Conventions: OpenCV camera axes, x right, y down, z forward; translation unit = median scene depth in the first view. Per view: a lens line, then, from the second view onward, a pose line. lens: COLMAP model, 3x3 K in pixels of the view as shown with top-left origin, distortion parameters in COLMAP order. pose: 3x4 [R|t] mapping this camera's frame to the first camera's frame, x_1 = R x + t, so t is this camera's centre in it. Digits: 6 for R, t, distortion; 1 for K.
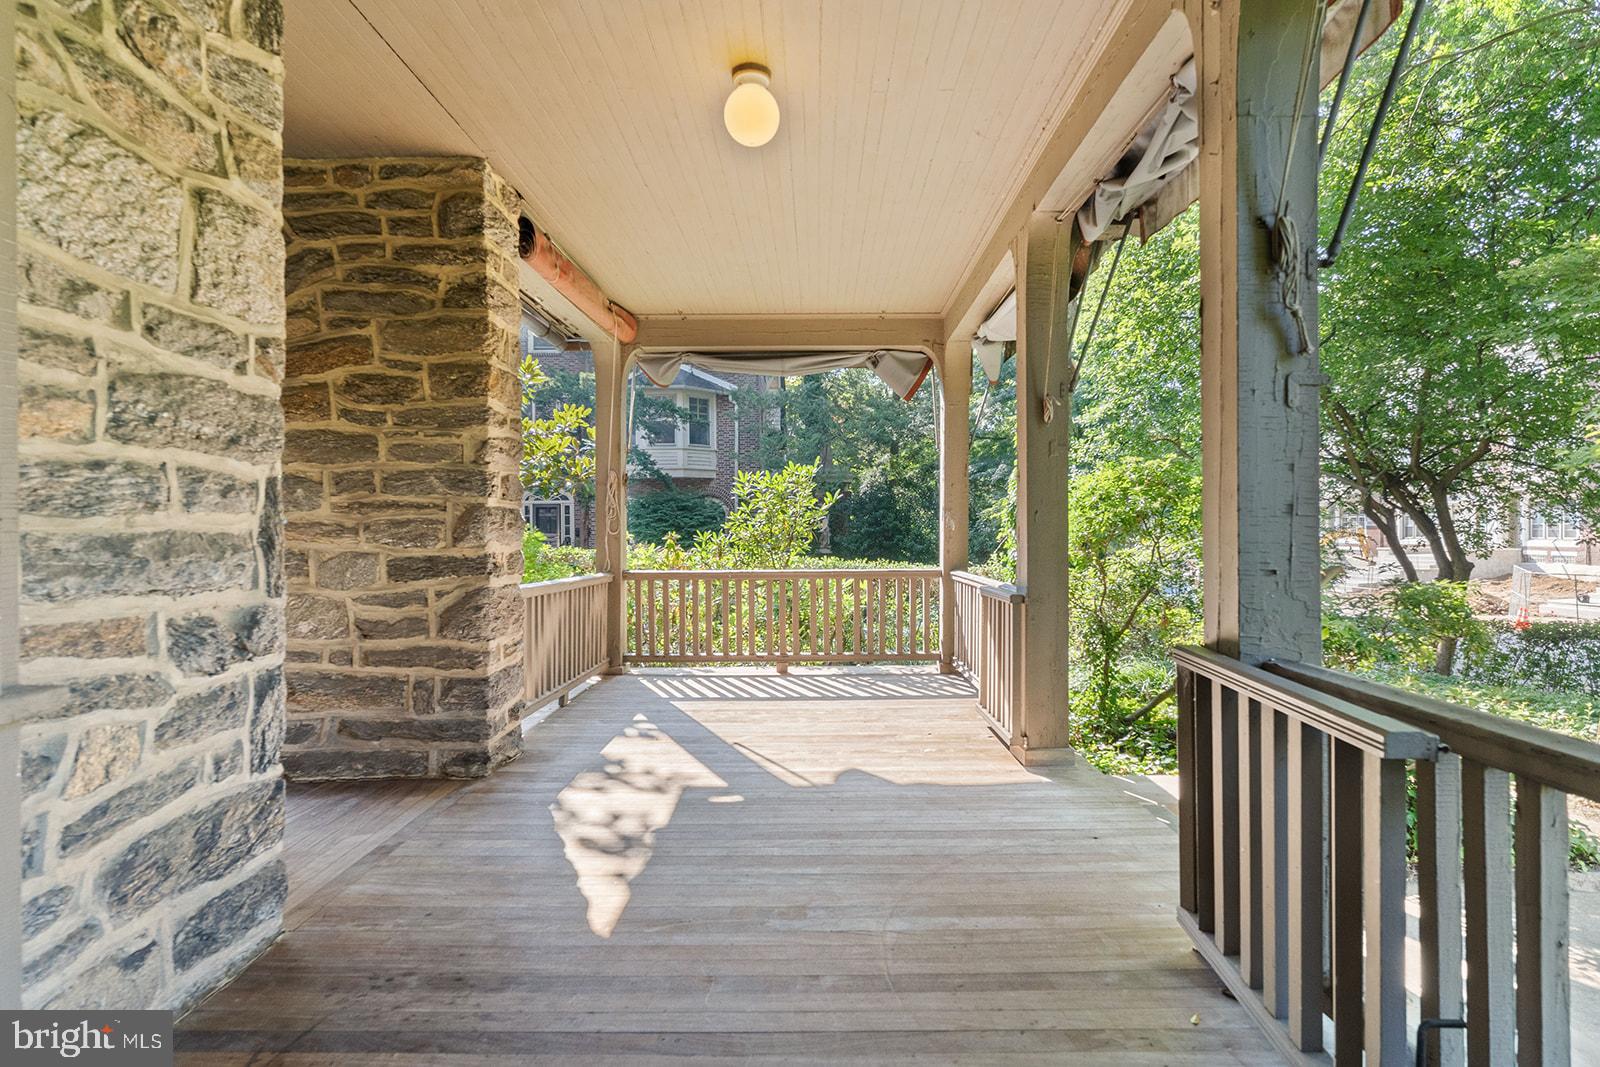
lens RADIAL K [[819.7, 0, 805.9], [0, 819.7, 536.8], [0, 0, 1]] dist [0.003588, 0.000775]
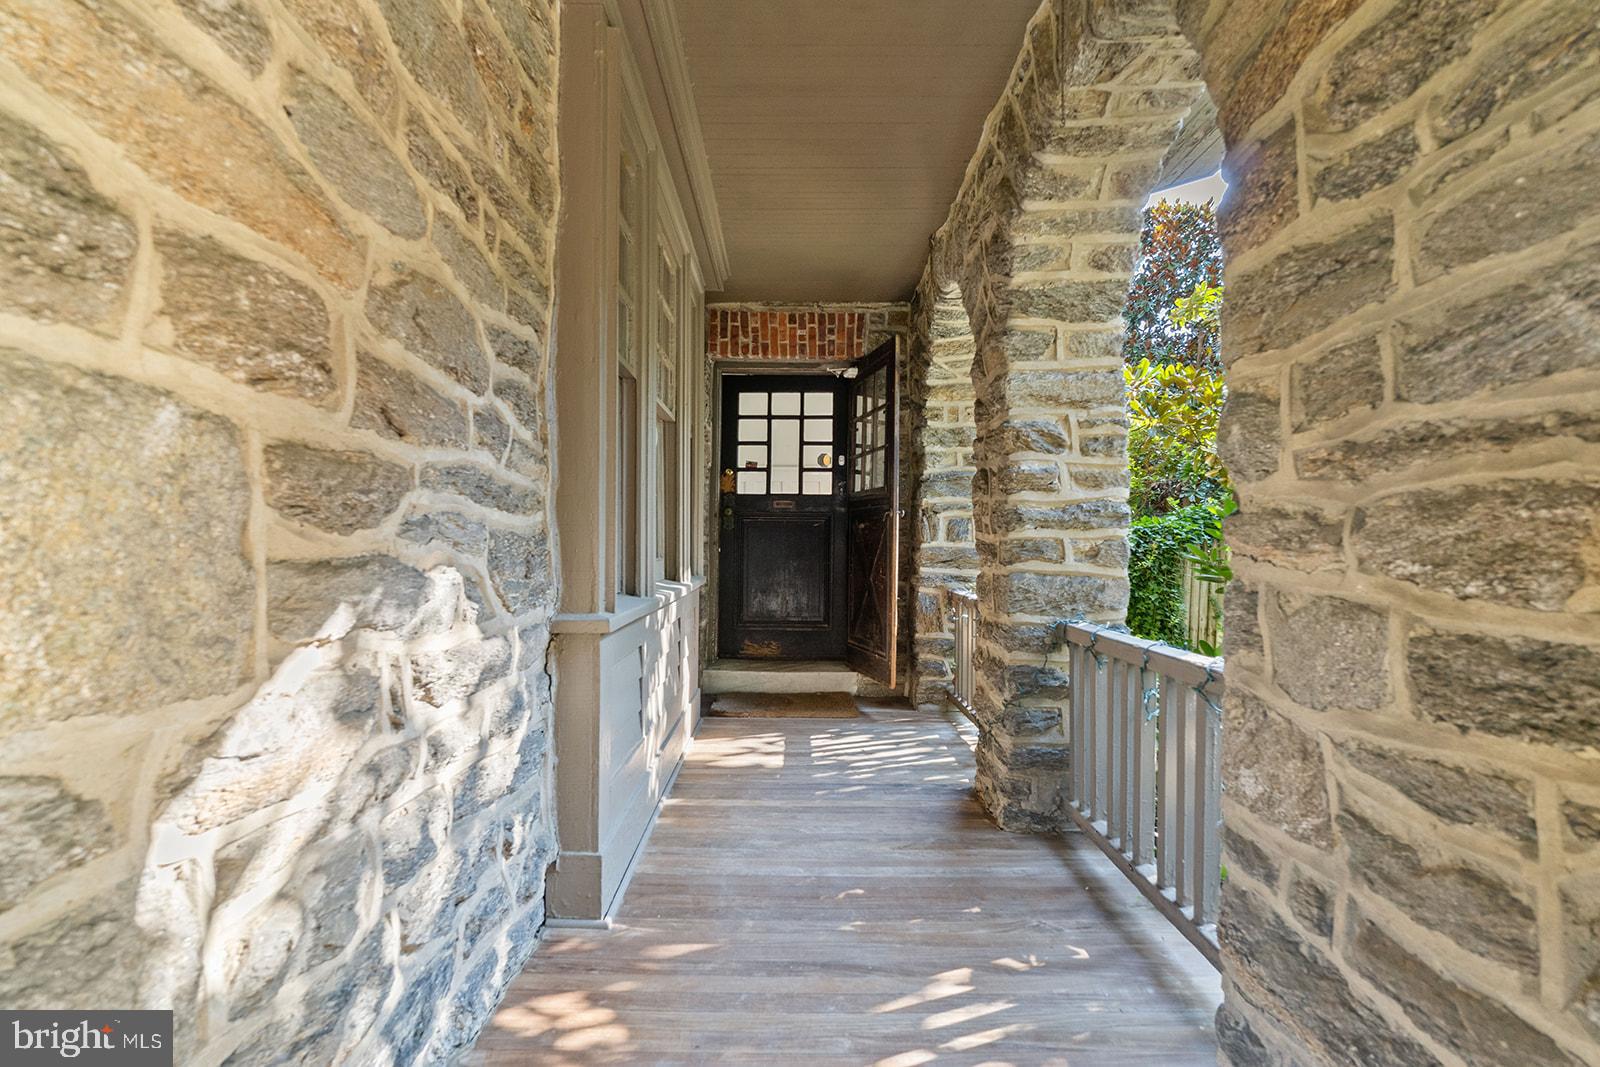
lens RADIAL K [[819.7, 0, 800.3], [0, 819.7, 536.9], [0, 0, 1]] dist [0.003588, 0.000775]
pose [[0.009451, 0.006744, -0.999933, -0.228984], [-0.004192, 0.999969, 0.006705, -0.007012], [0.999947, 0.004128, 0.009479, 0.787002]]
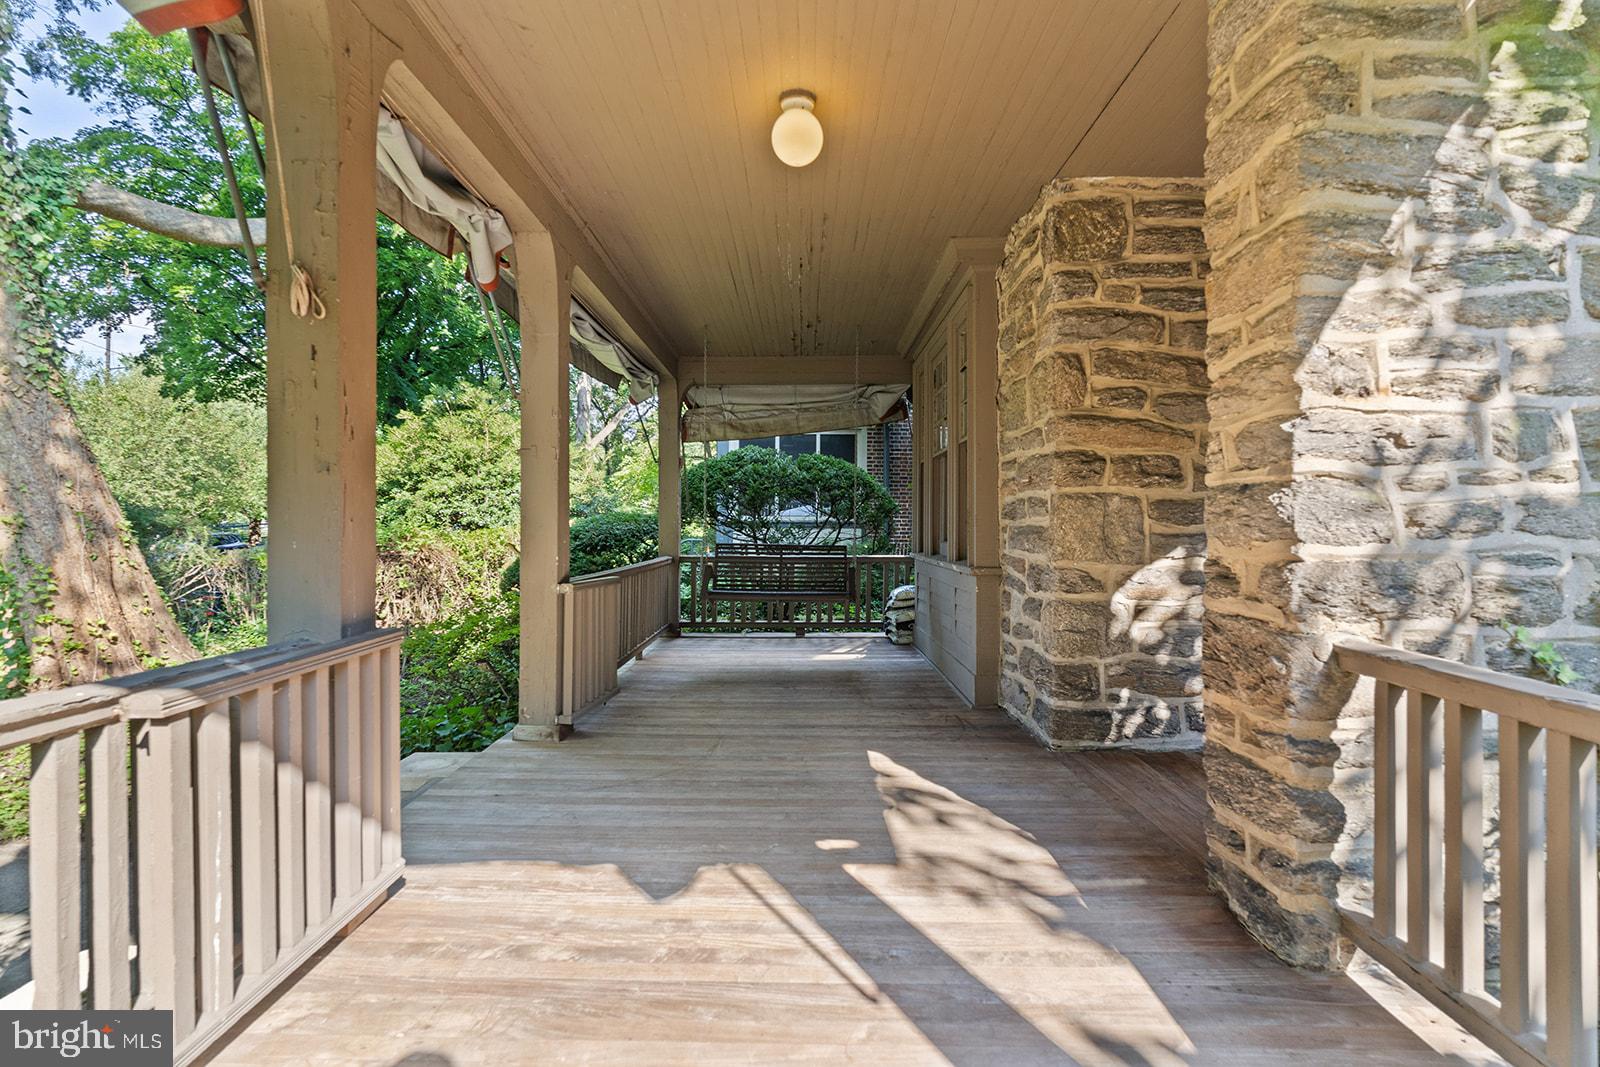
lens RADIAL K [[819.7, 0, 798.9], [0, 819.7, 527.6], [0, 0, 1]] dist [0.003588, 0.000775]
pose [[-0.999958, 0.004620, -0.007937, -0.048488], [0.004613, 0.999989, 0.000856, -0.006149], [0.007941, 0.000819, -0.999968, 1.679889]]
